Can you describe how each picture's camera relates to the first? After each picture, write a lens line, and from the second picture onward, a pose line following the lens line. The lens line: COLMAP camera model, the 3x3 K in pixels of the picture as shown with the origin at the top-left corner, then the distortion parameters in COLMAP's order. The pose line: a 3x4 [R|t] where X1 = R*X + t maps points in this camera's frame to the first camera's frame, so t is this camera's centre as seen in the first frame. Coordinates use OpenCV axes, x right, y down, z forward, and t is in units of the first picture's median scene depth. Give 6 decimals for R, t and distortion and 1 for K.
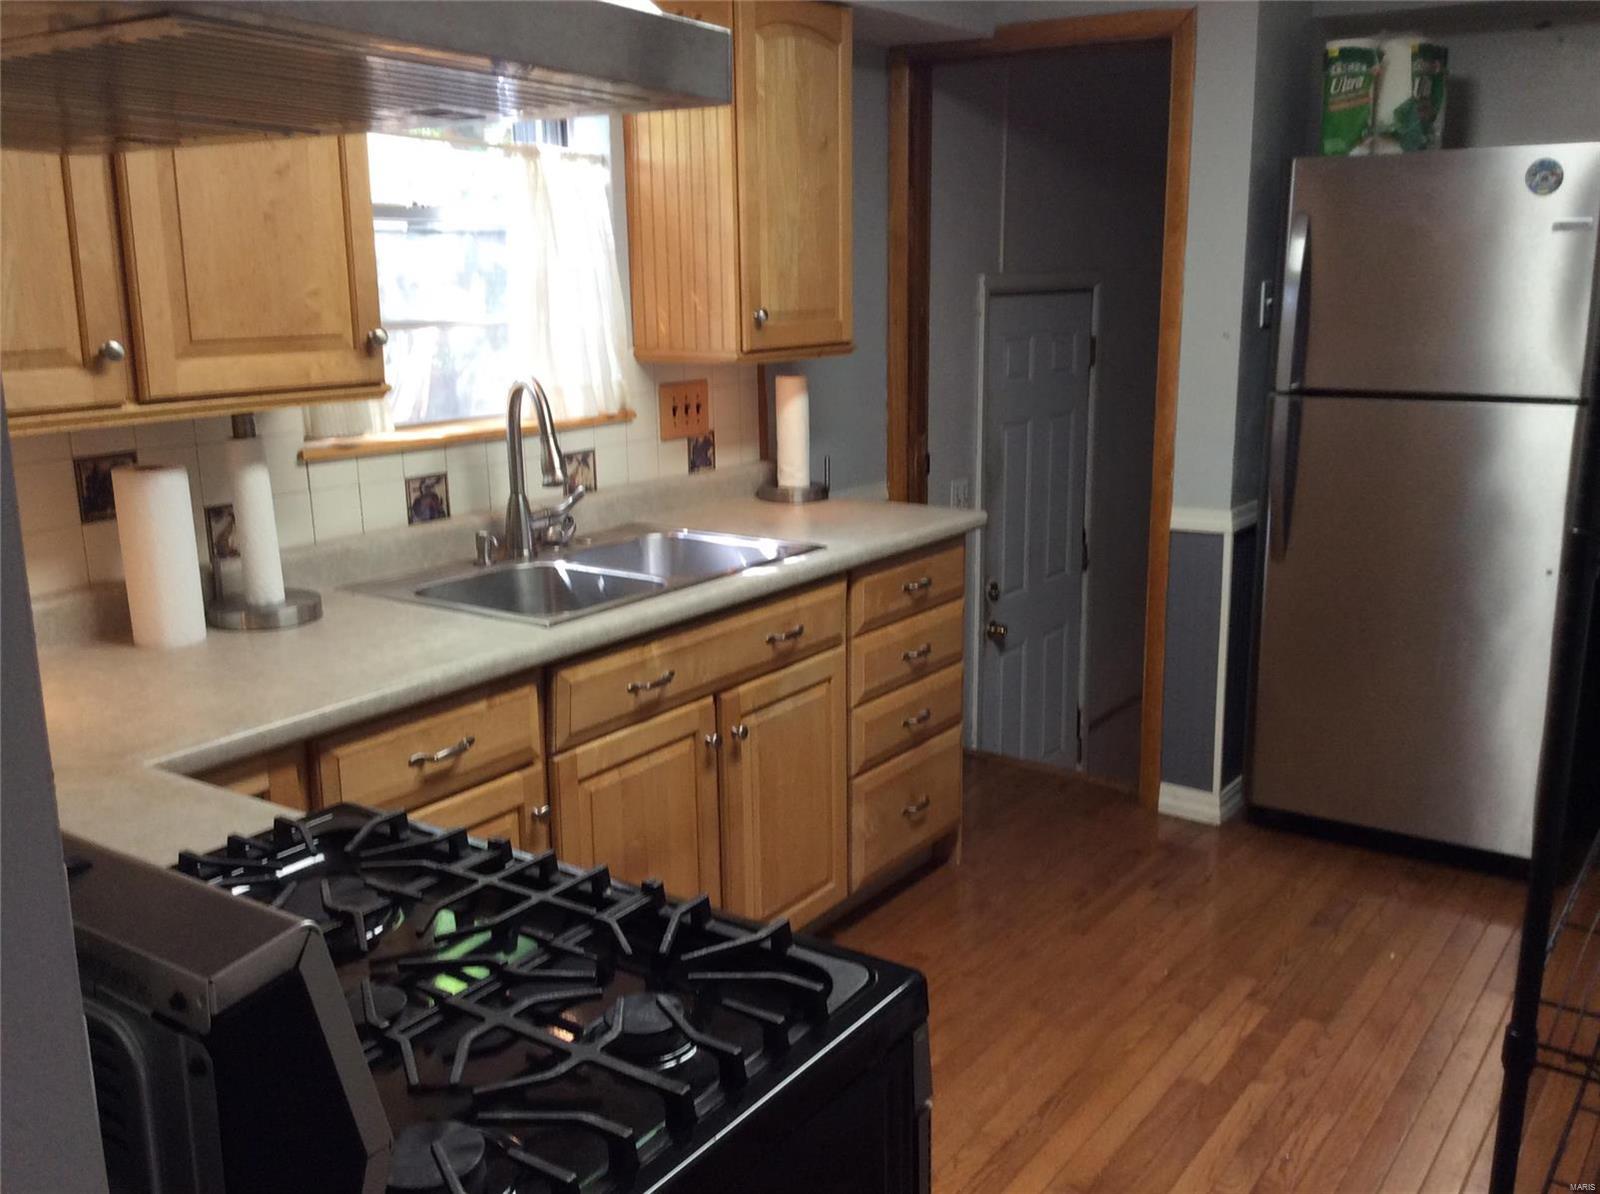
lens RADIAL K [[1457.9, 0, 800.0], [0, 1457.9, 597.0], [0, 0, 1]] dist [0.143335, -0.294277]
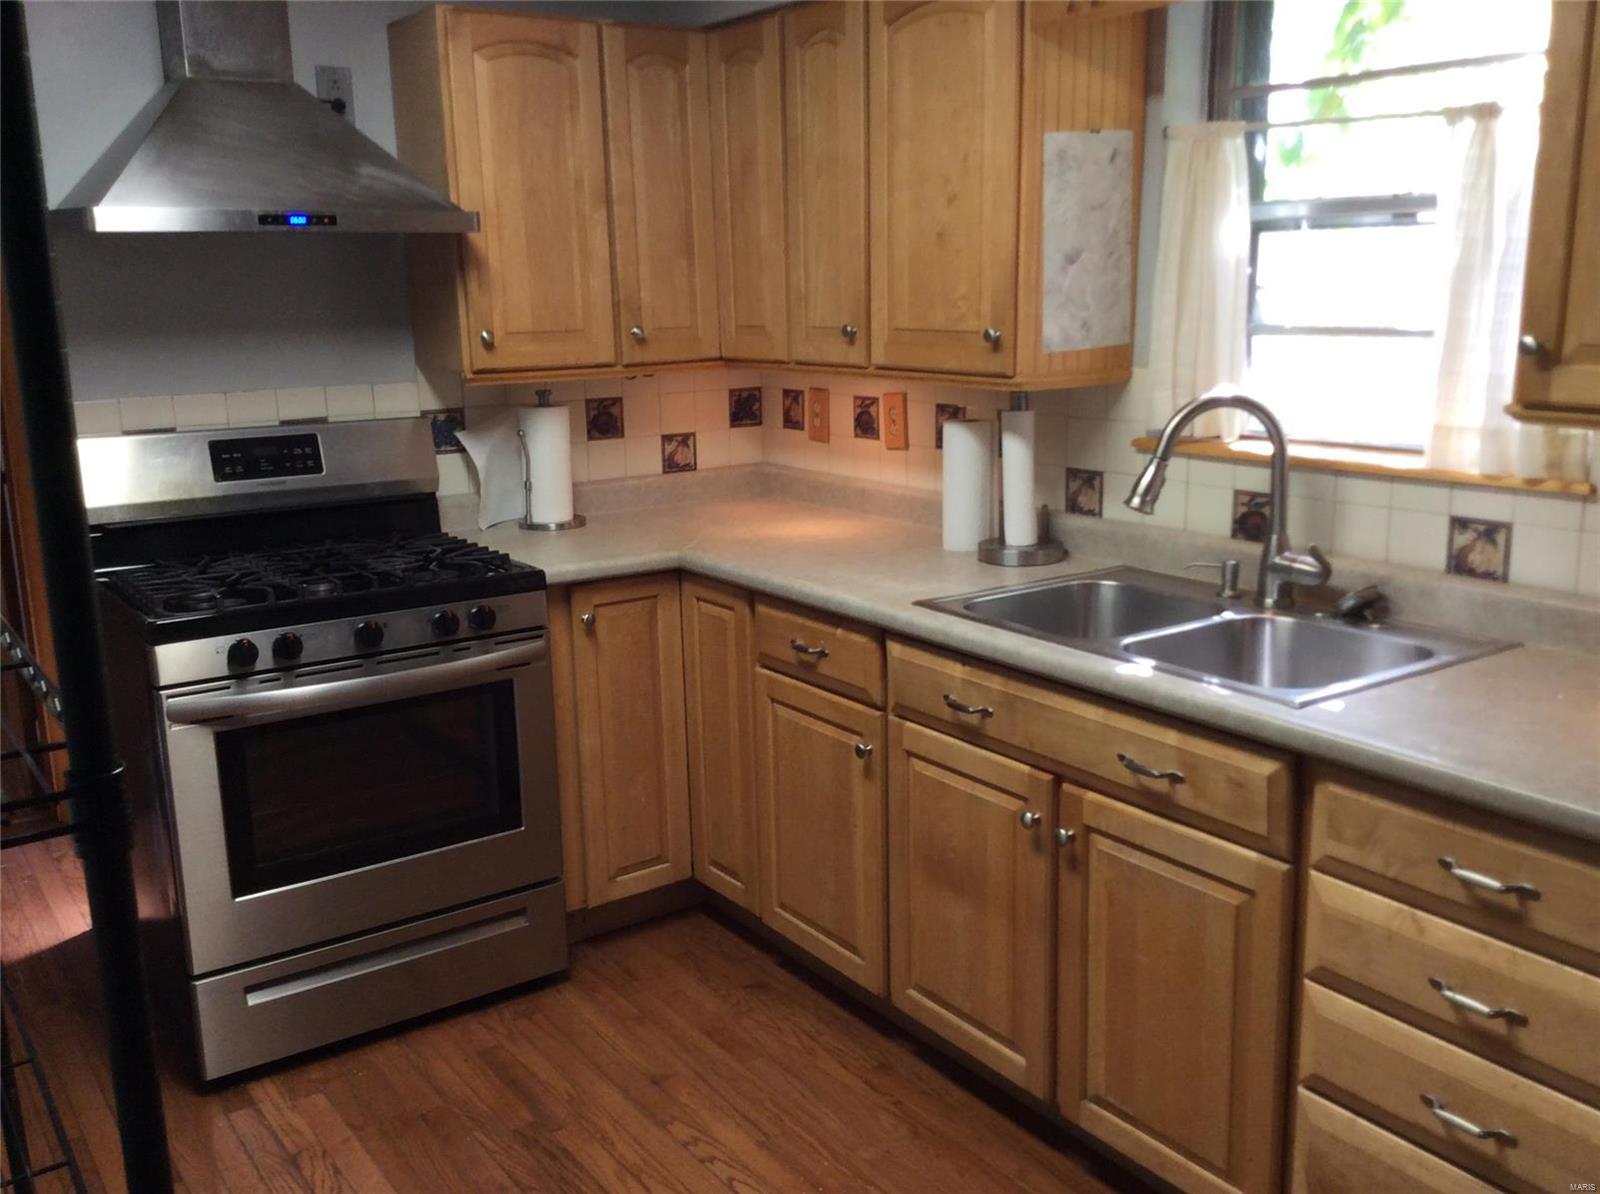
lens RADIAL K [[1457.9, 0, 800.0], [0, 1457.9, 597.0], [0, 0, 1]] dist [0.143335, -0.294277]
pose [[-0.338791, 0.215362, -0.915882, 0.744623], [-0.190368, 0.937625, 0.290893, -0.248655], [0.921401, 0.272907, -0.276661, 1.064832]]
